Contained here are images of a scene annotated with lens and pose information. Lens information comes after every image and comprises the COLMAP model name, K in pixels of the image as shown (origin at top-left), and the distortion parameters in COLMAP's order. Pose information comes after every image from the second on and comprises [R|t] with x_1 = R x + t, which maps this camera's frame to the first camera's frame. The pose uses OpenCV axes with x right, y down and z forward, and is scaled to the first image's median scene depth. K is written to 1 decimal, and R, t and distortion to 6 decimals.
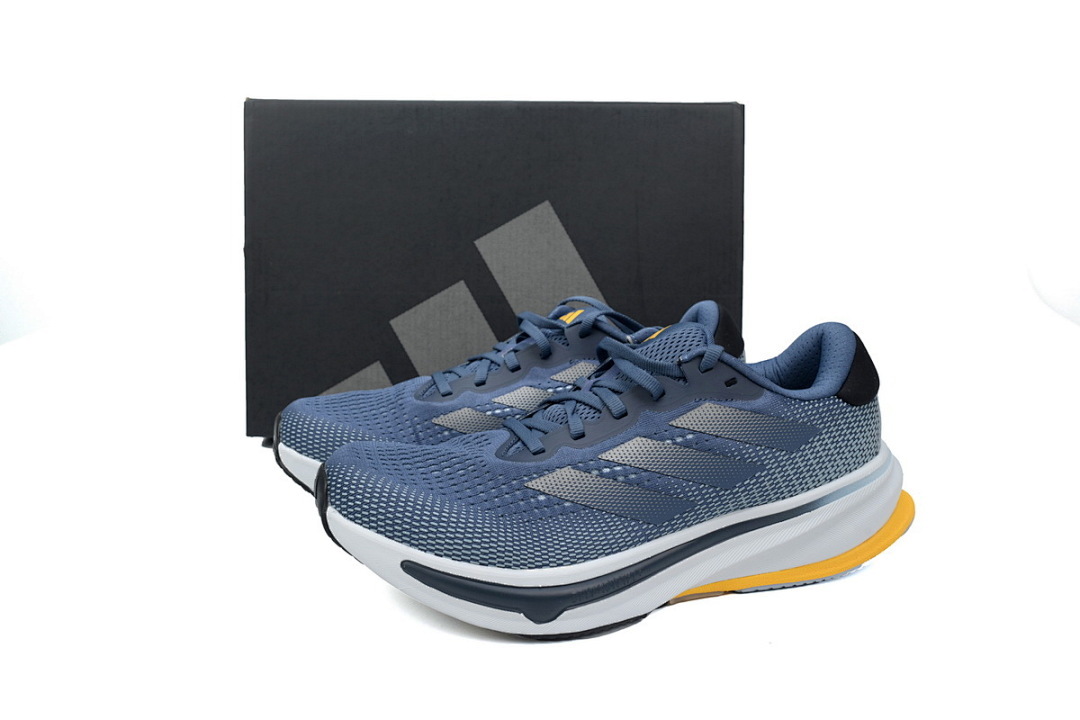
lens RADIAL K [[832.4, 0, 540.0], [0, 832.4, 360.0], [0, 0, 1]] dist [0.044028, -0.001839]
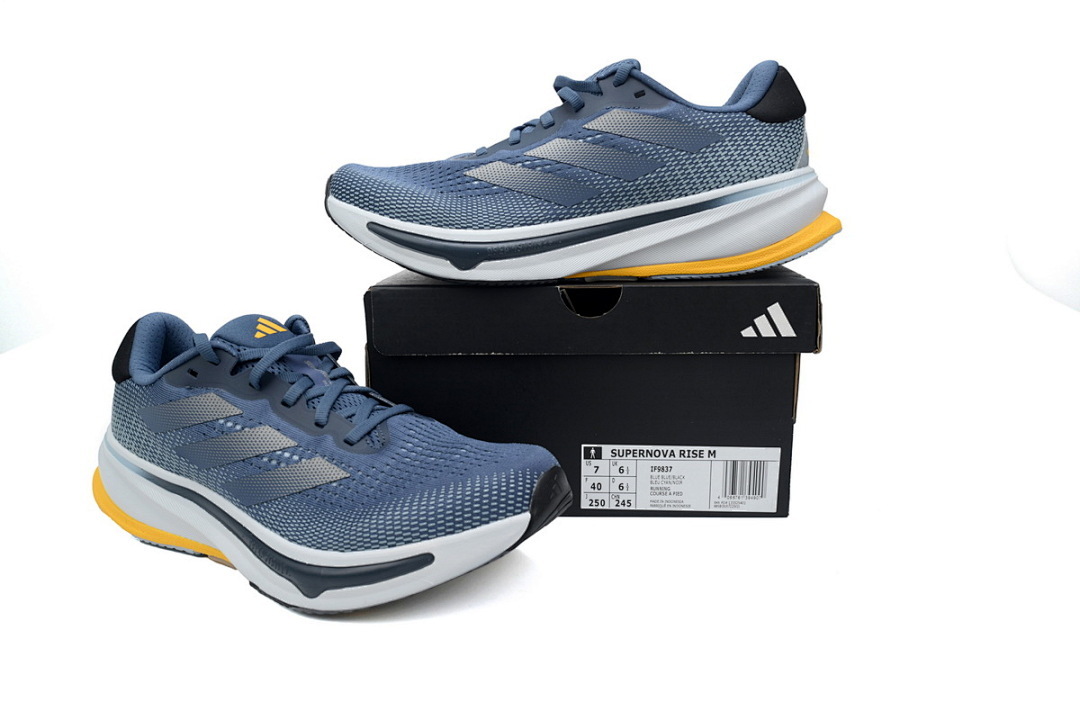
lens RADIAL K [[832.4, 0, 540.0], [0, 832.4, 360.0], [0, 0, 1]] dist [0.044028, -0.001839]
pose [[0.956264, 0.029631, -0.291002, 0.458600], [-0.029153, 0.999557, 0.005980, 0.409841], [0.291050, 0.002766, 0.956704, -0.189270]]
